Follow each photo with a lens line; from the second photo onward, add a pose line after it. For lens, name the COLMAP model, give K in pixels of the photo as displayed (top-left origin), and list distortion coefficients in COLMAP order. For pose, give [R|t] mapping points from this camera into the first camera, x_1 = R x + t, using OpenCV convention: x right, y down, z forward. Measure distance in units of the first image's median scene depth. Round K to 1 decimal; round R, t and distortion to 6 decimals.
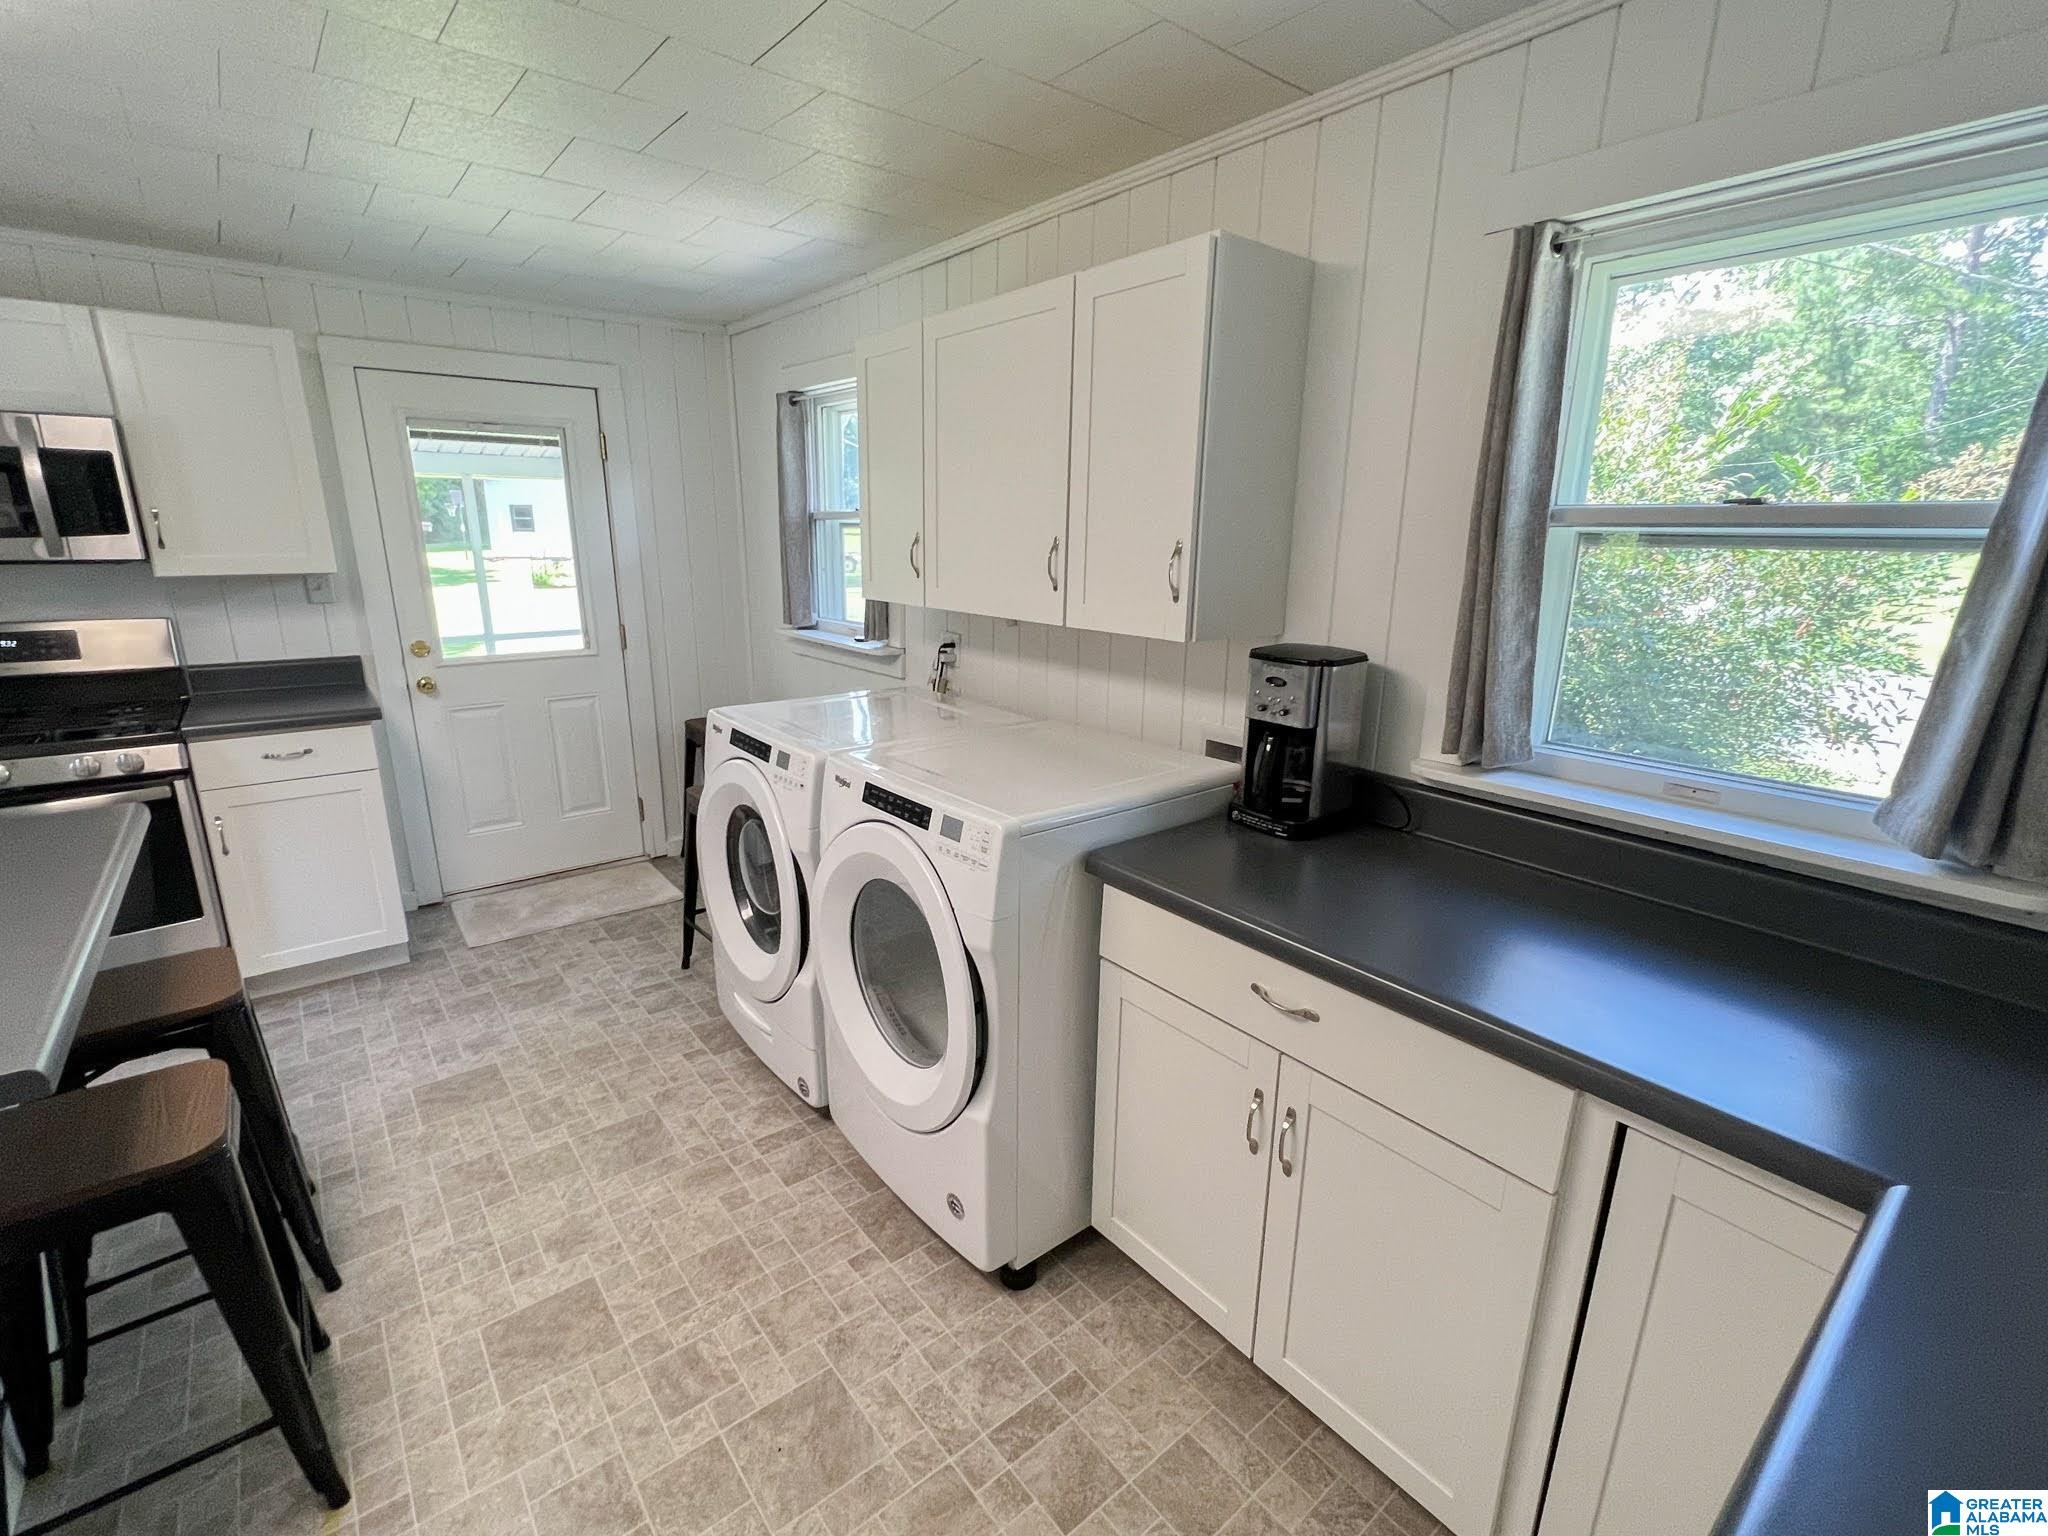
lens RADIAL K [[926.4, 0, 1024.0], [0, 926.4, 768.0], [0, 0, 1]] dist [0.002067, 0.000219]
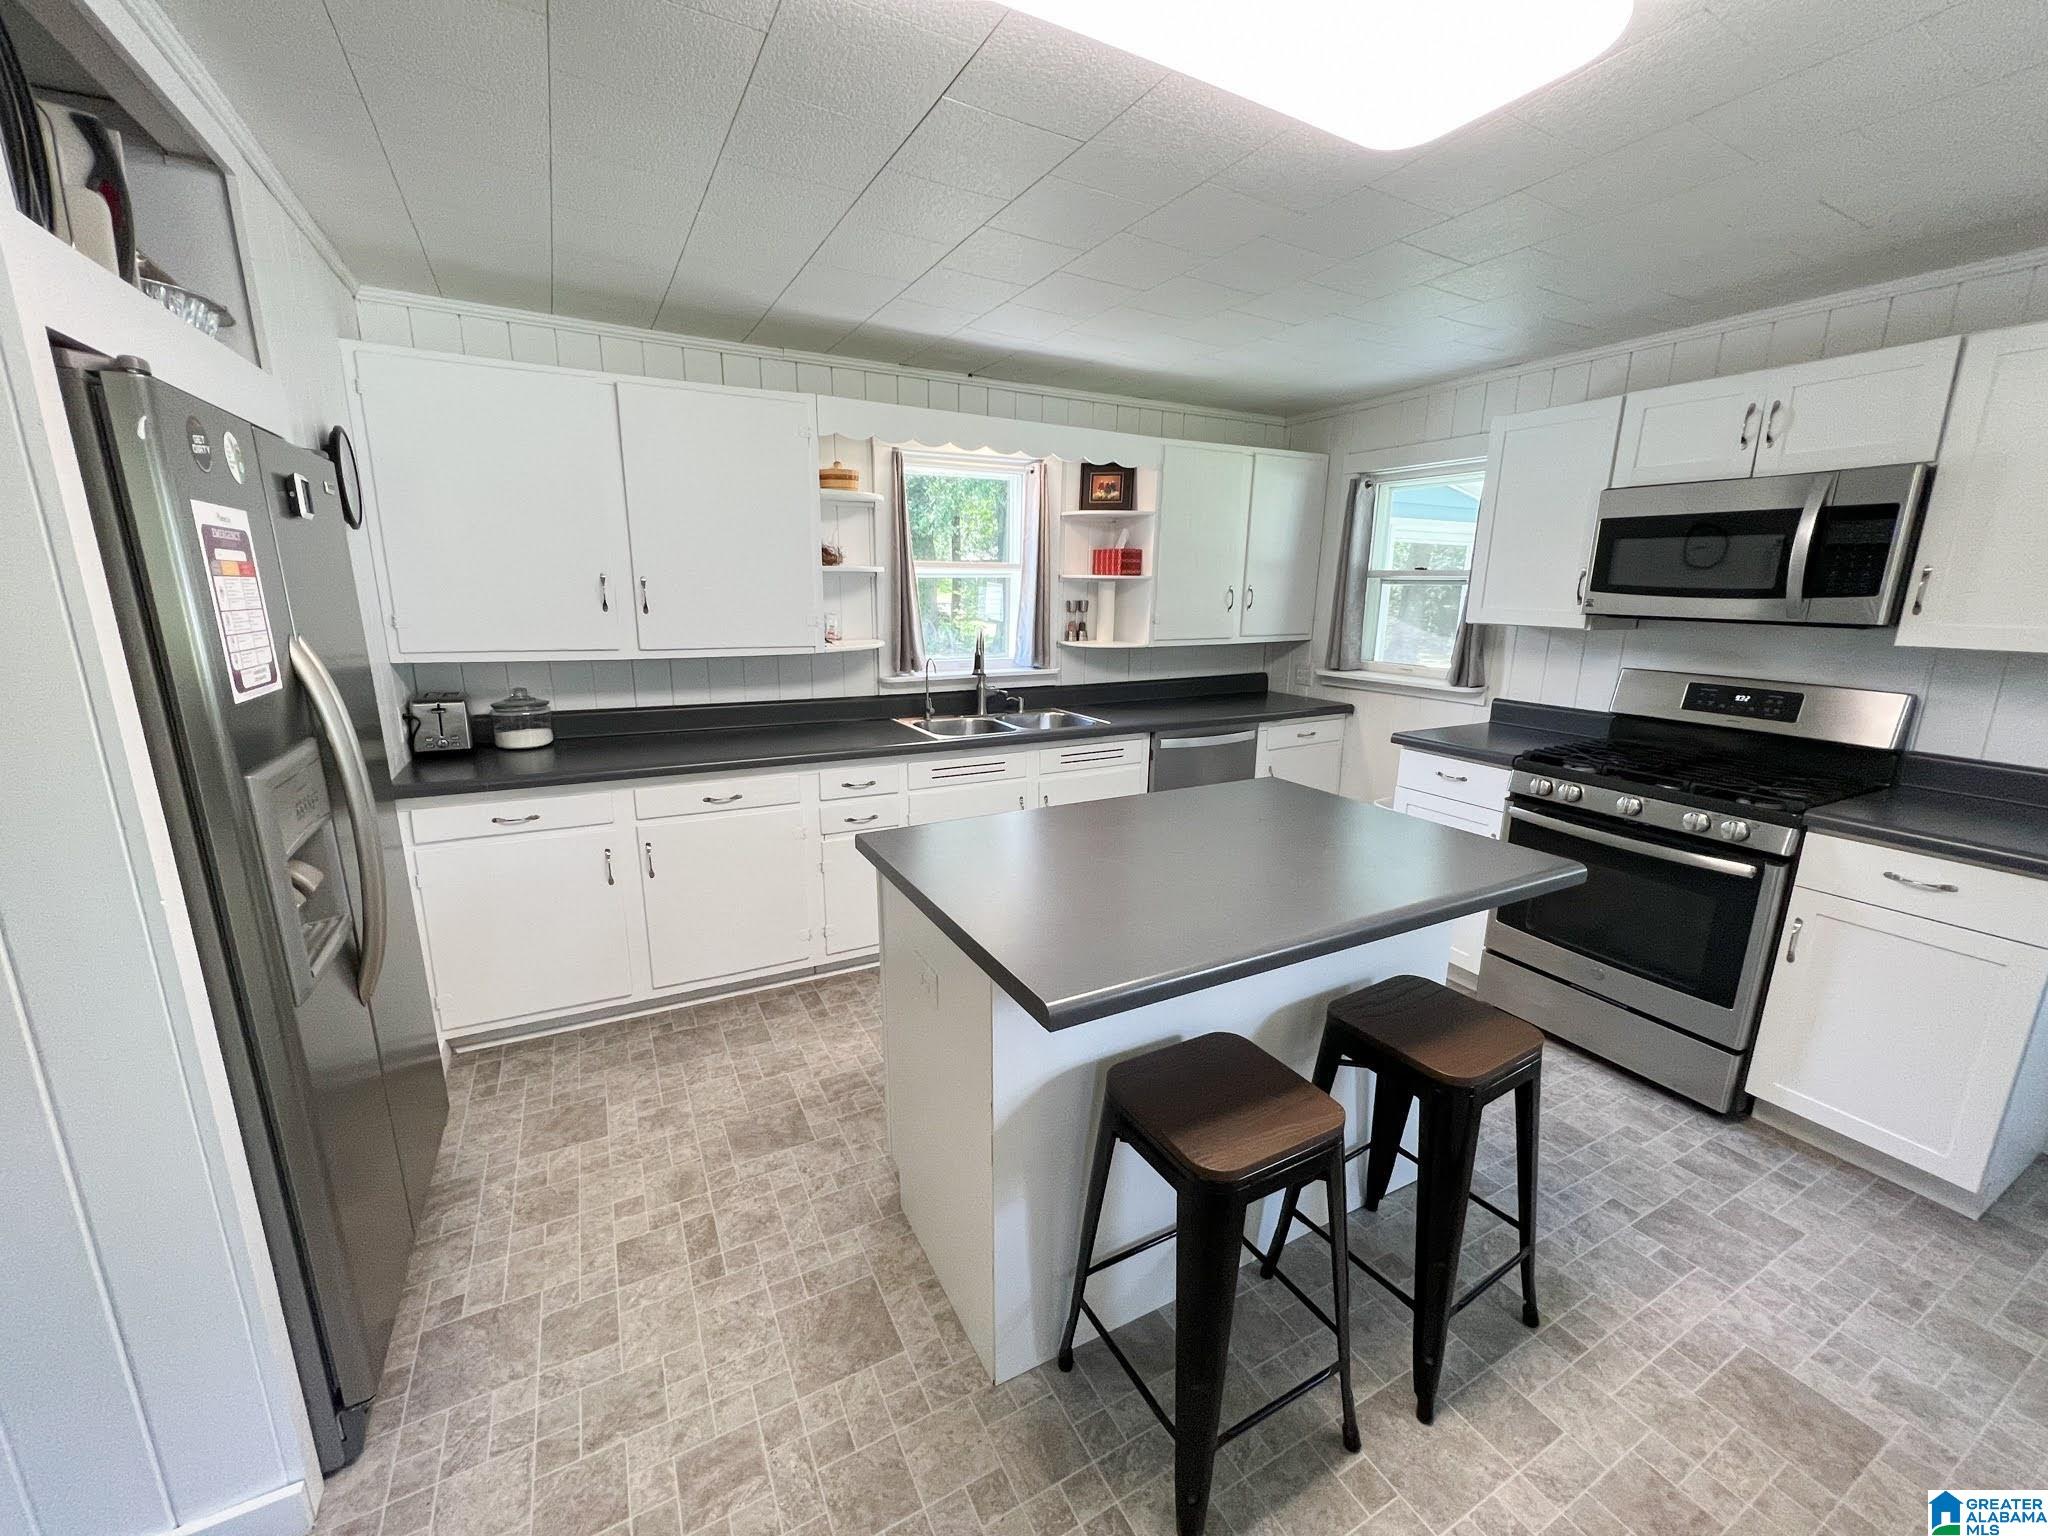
lens RADIAL K [[820.5, 0, 1028.3], [0, 820.5, 770.8], [0, 0, 1]] dist [-0.000860, 0.000623]
pose [[-0.184599, 0.212272, -0.959616, -0.029004], [-0.259191, 0.931316, 0.255872, -0.085931], [0.948021, 0.295957, -0.116901, 0.366495]]
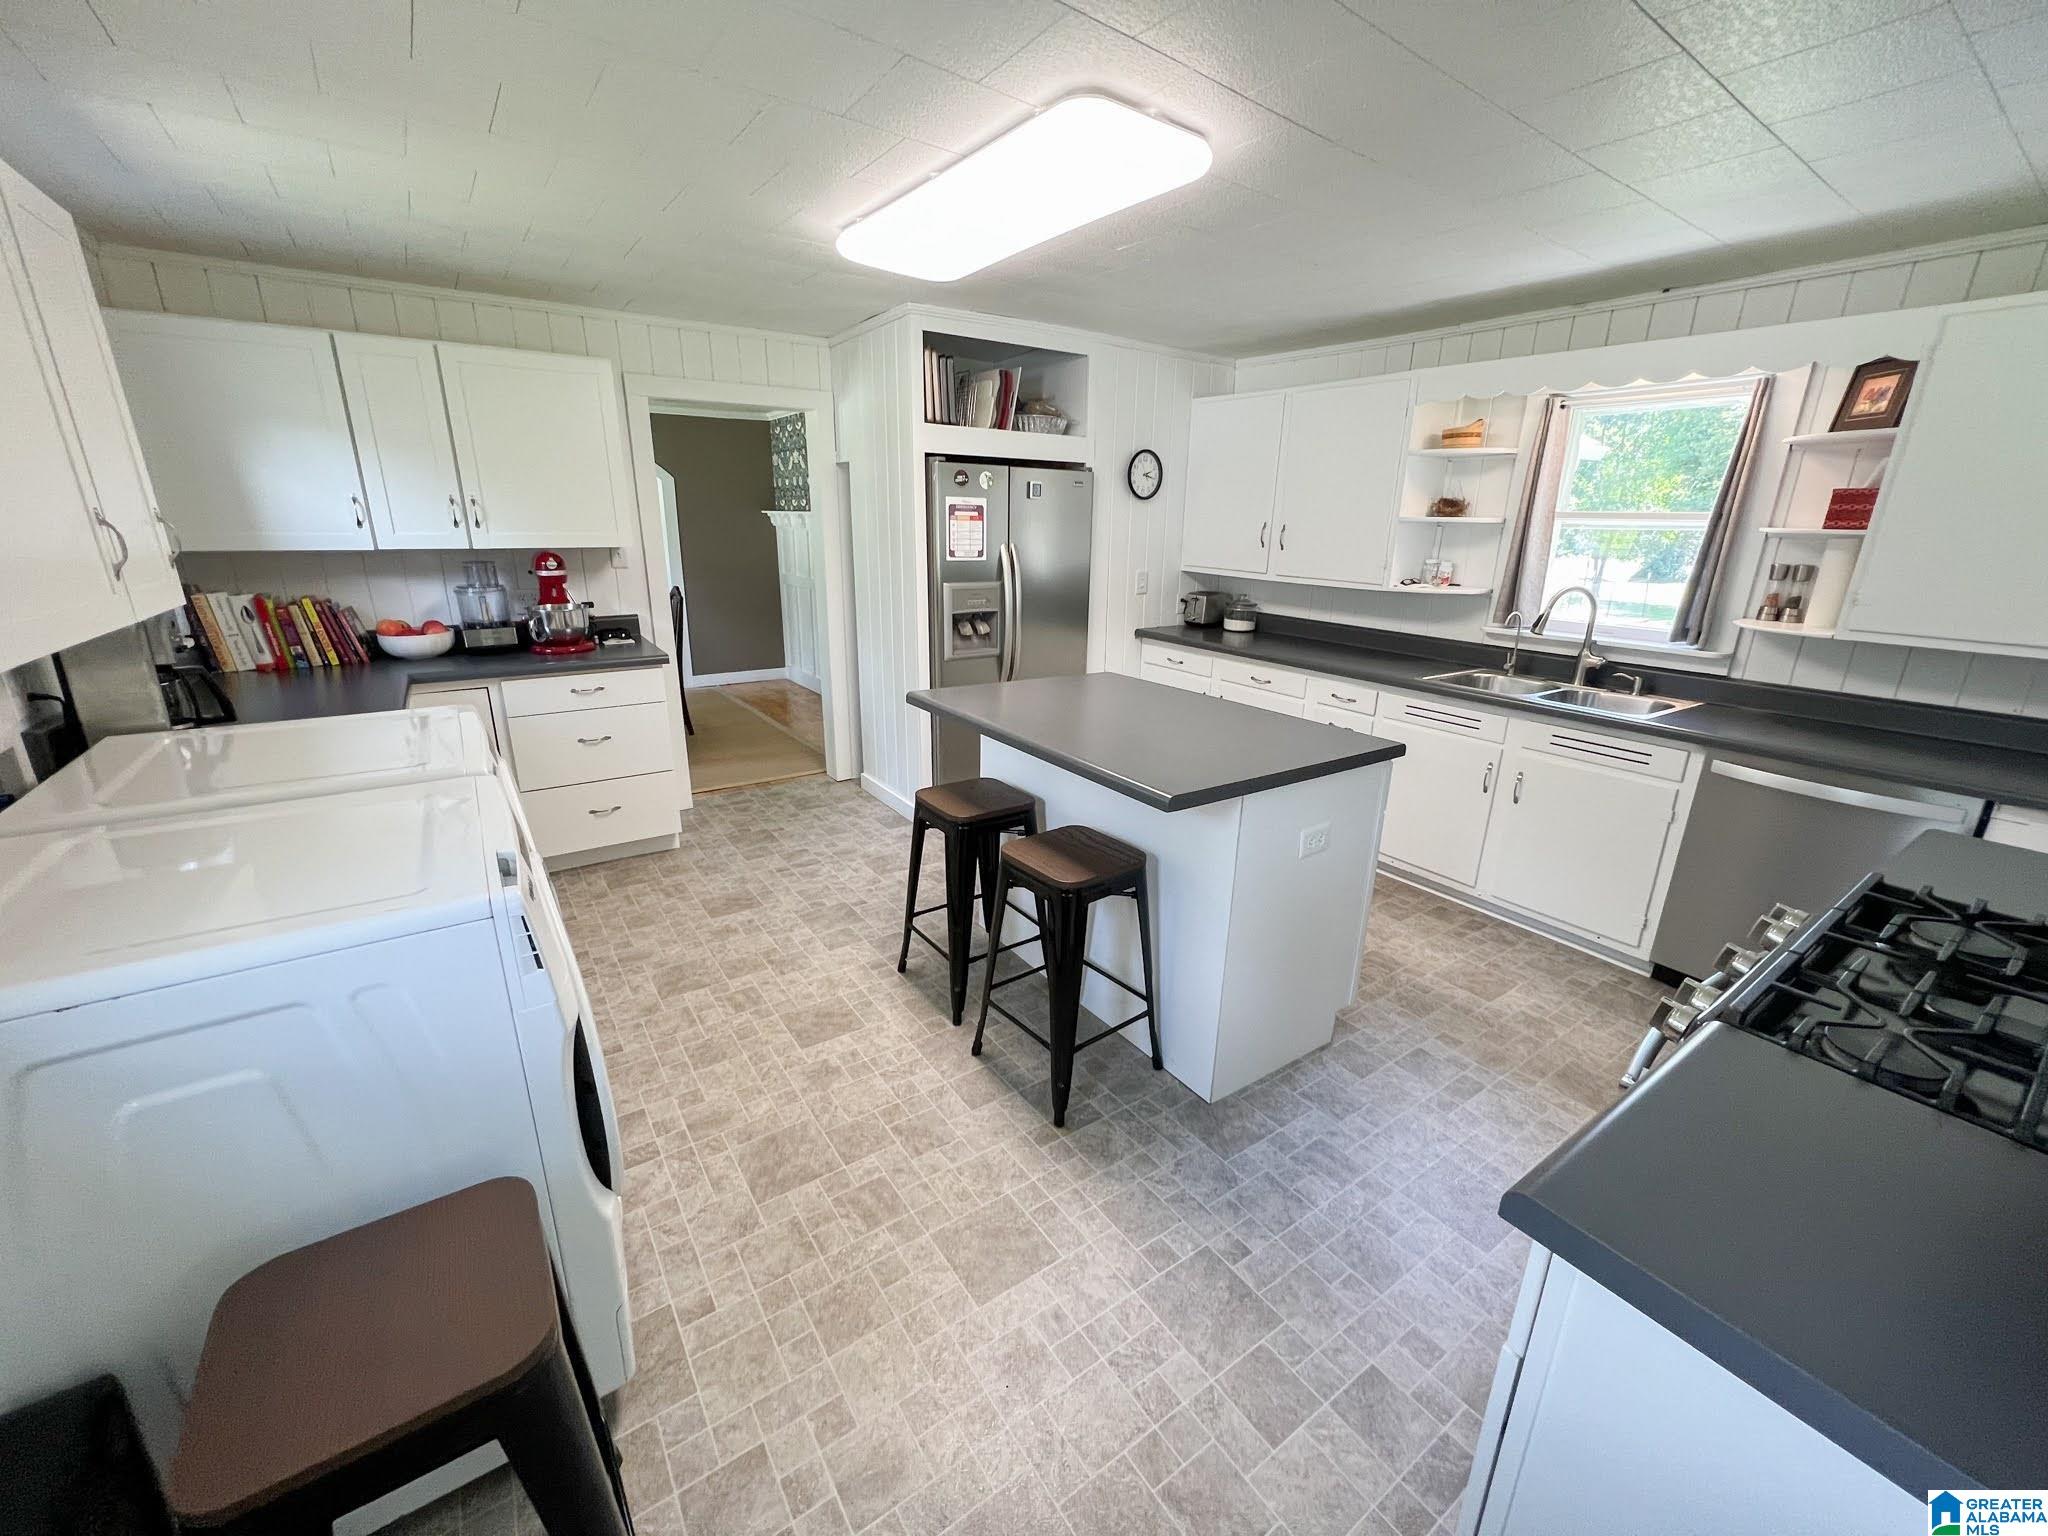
lens RADIAL K [[820.5, 0, 1028.3], [0, 820.5, 770.8], [0, 0, 1]] dist [-0.000860, 0.000623]
pose [[-0.996858, -0.047677, 0.063255, -0.597224], [-0.006966, 0.848237, 0.529572, -0.329075], [-0.078904, 0.527467, -0.845904, 1.243724]]
